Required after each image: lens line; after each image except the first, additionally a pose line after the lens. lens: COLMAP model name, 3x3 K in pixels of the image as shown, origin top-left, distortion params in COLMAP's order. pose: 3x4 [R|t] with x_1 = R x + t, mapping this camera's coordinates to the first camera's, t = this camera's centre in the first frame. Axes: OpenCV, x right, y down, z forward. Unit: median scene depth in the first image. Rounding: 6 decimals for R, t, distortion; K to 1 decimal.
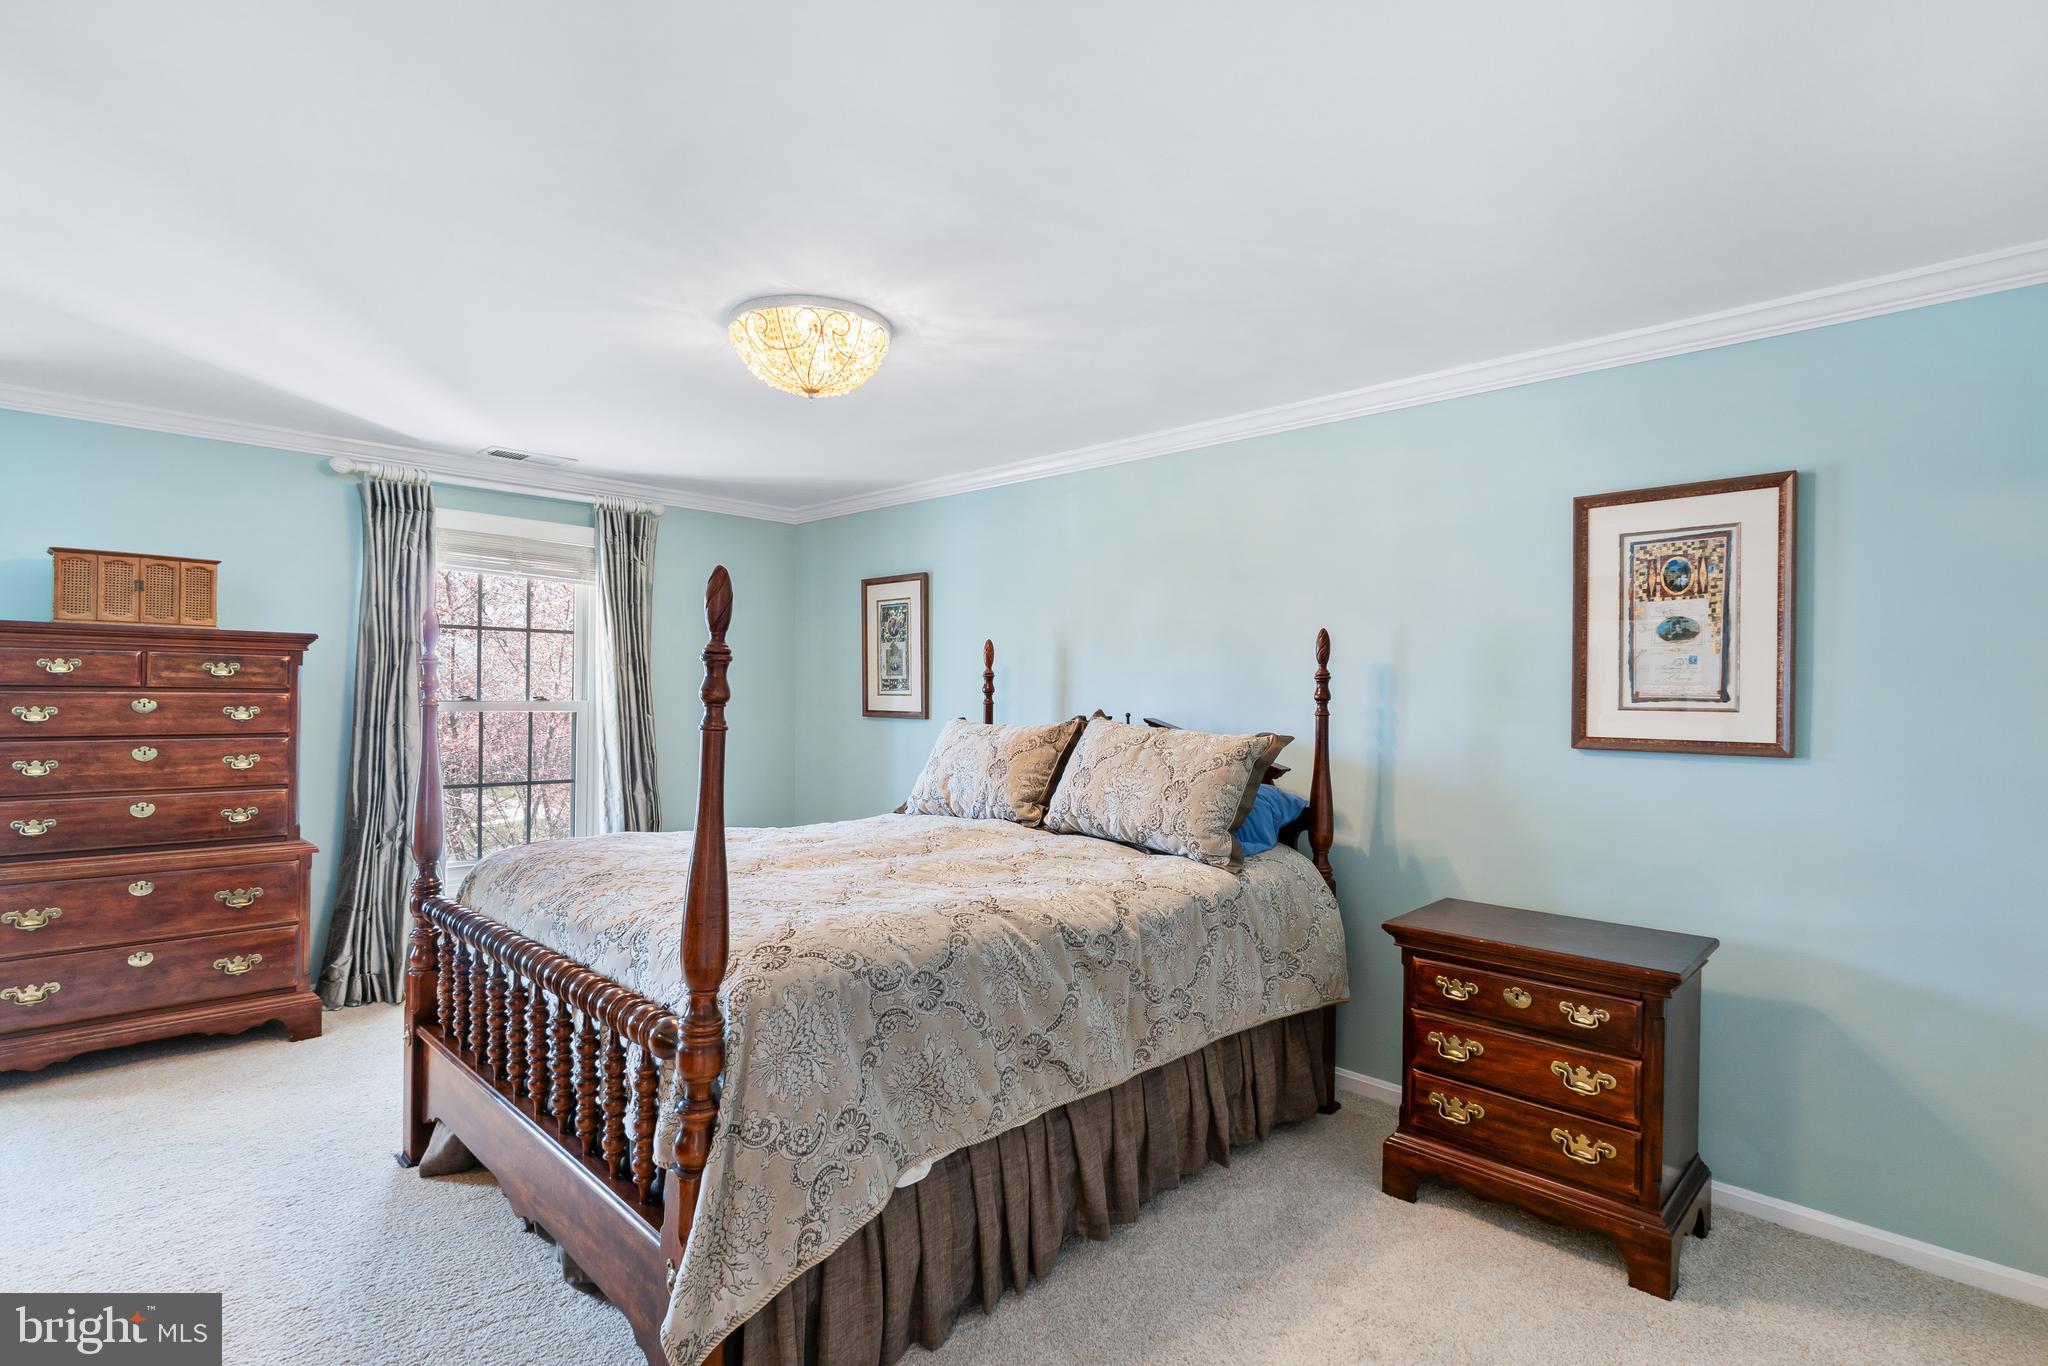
lens RADIAL K [[991.4, 0, 1027.3], [0, 991.4, 688.8], [0, 0, 1]] dist [0.006759, 0.000122]
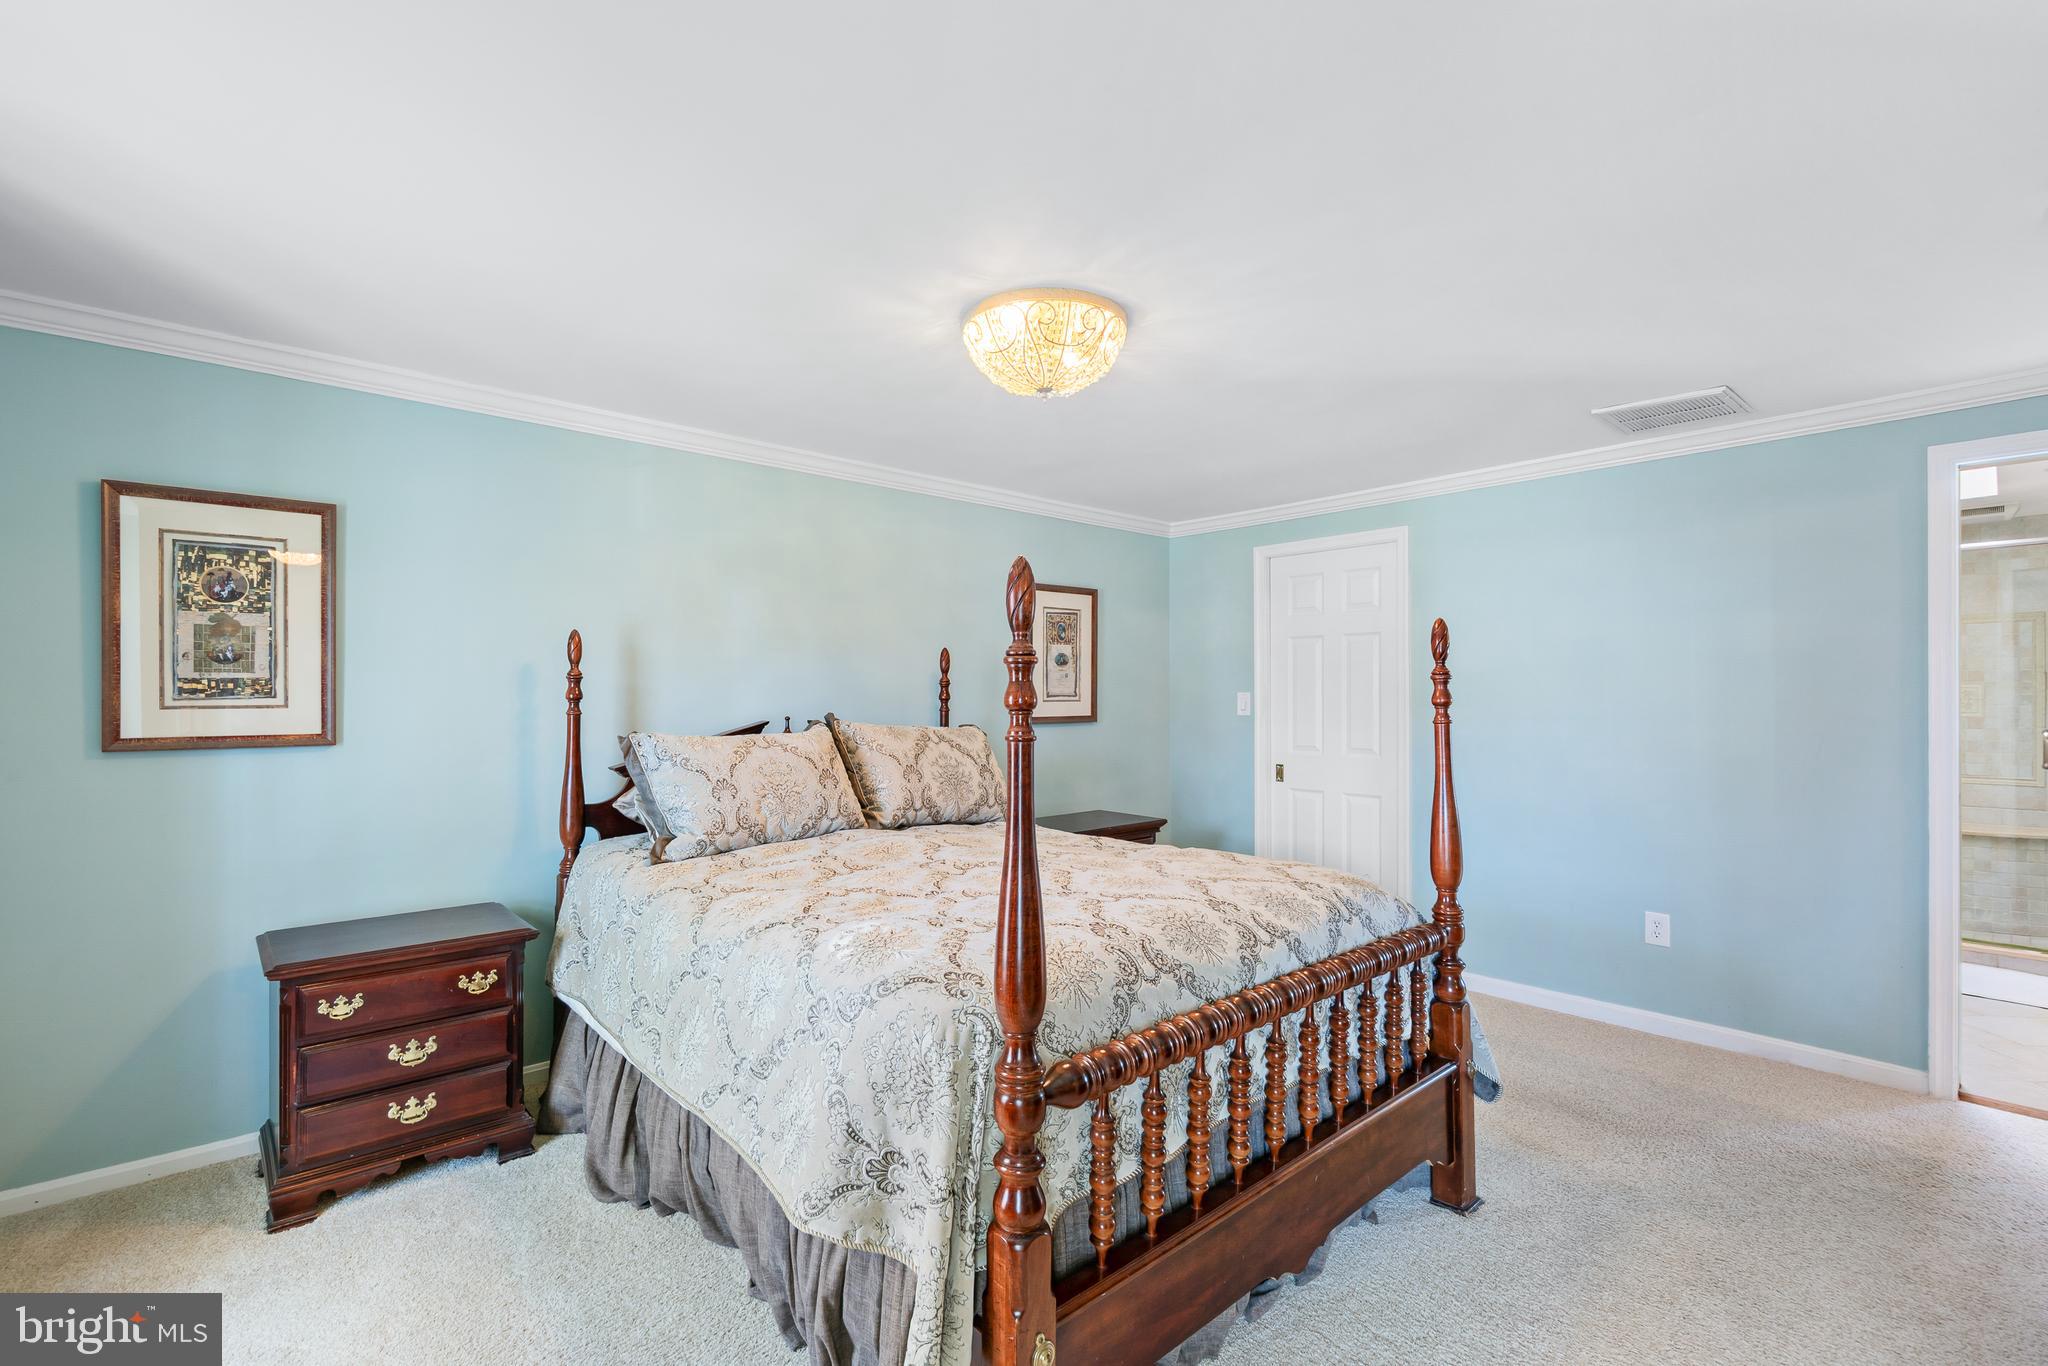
lens RADIAL K [[907.2, 0, 1024.8], [0, 907.2, 695.2], [0, 0, 1]] dist [-0.013268, 0.000342]
pose [[0.064542, -0.013865, 0.997819, -0.625174], [-0.001498, 0.999901, 0.013991, -0.008452], [-0.997914, -0.002397, 0.064515, 0.534534]]
